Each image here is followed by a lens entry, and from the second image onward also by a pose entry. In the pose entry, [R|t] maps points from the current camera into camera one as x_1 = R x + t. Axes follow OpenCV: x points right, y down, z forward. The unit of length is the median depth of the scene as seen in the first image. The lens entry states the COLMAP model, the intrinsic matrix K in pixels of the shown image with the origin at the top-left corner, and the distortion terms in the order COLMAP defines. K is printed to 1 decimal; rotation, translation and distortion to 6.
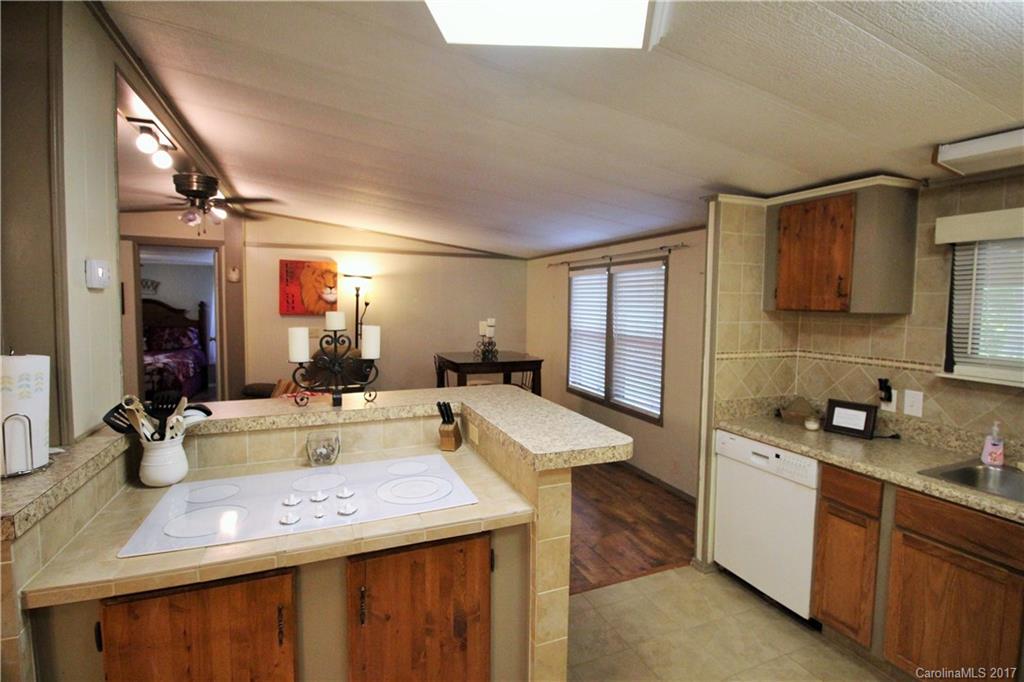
lens RADIAL K [[482.0, 0, 519.5], [0, 482.0, 334.1], [0, 0, 1]] dist [-0.008824, -0.006995]
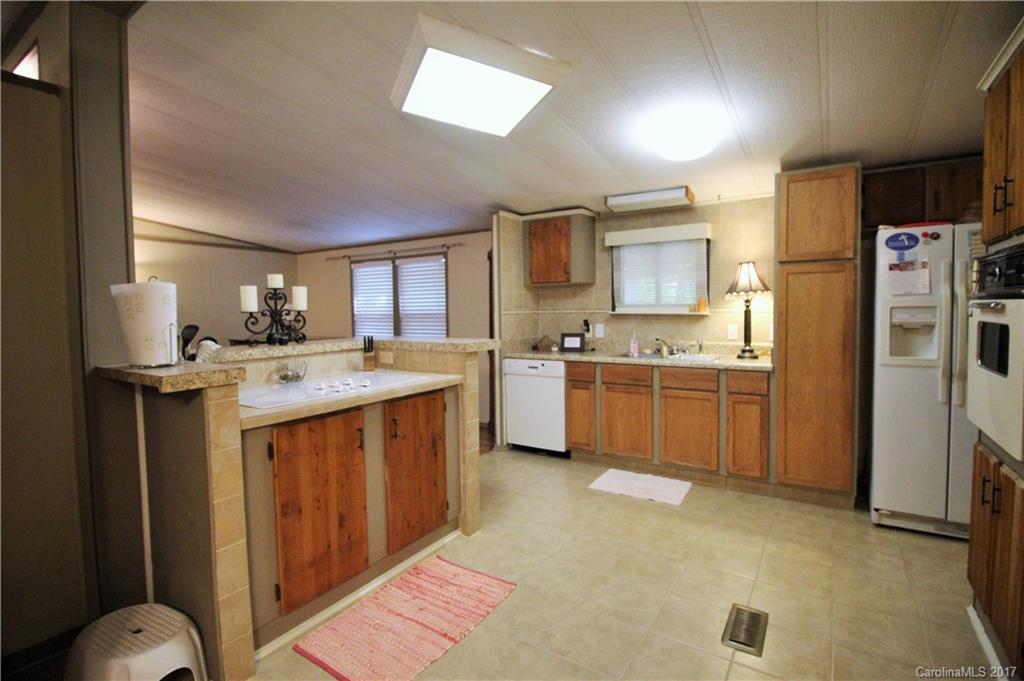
lens RADIAL K [[482.0, 0, 514.7], [0, 482.0, 335.0], [0, 0, 1]] dist [-0.008824, -0.006995]
pose [[0.831561, -0.051596, 0.553031, -0.489262], [0.058906, 0.998253, 0.004559, 0.128734], [-0.552300, 0.028785, 0.833148, -0.385462]]
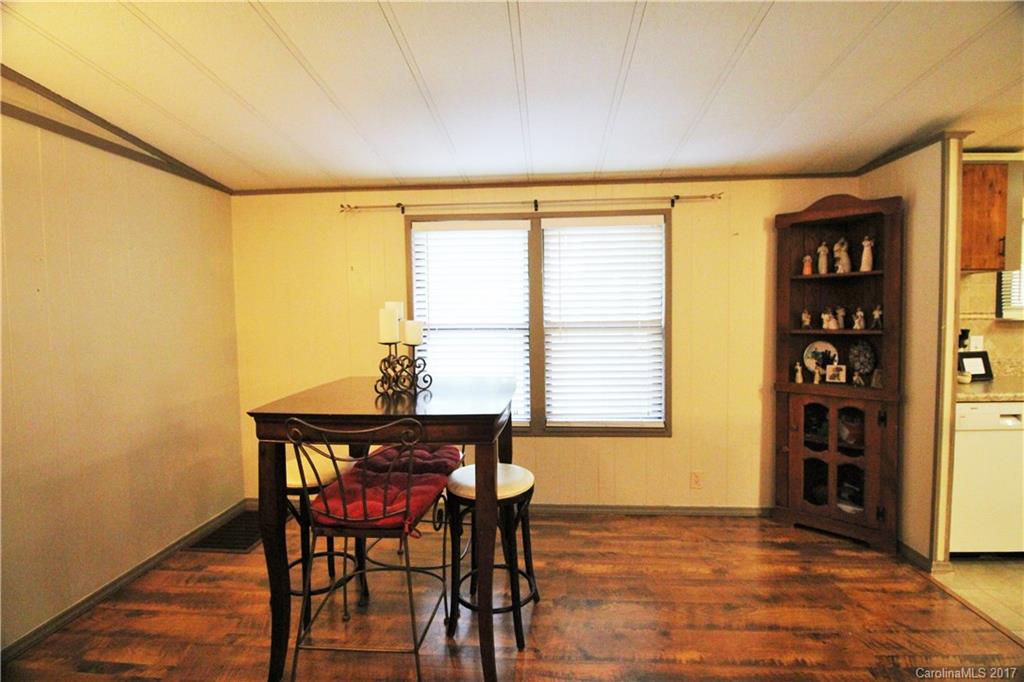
lens RADIAL K [[482.0, 0, 510.1], [0, 482.0, 331.6], [0, 0, 1]] dist [-0.008824, -0.006995]
pose [[0.456860, -0.064143, 0.887223, -0.800505], [0.076524, 0.996533, 0.032641, -0.025224], [-0.886241, 0.052981, 0.460185, 1.457570]]
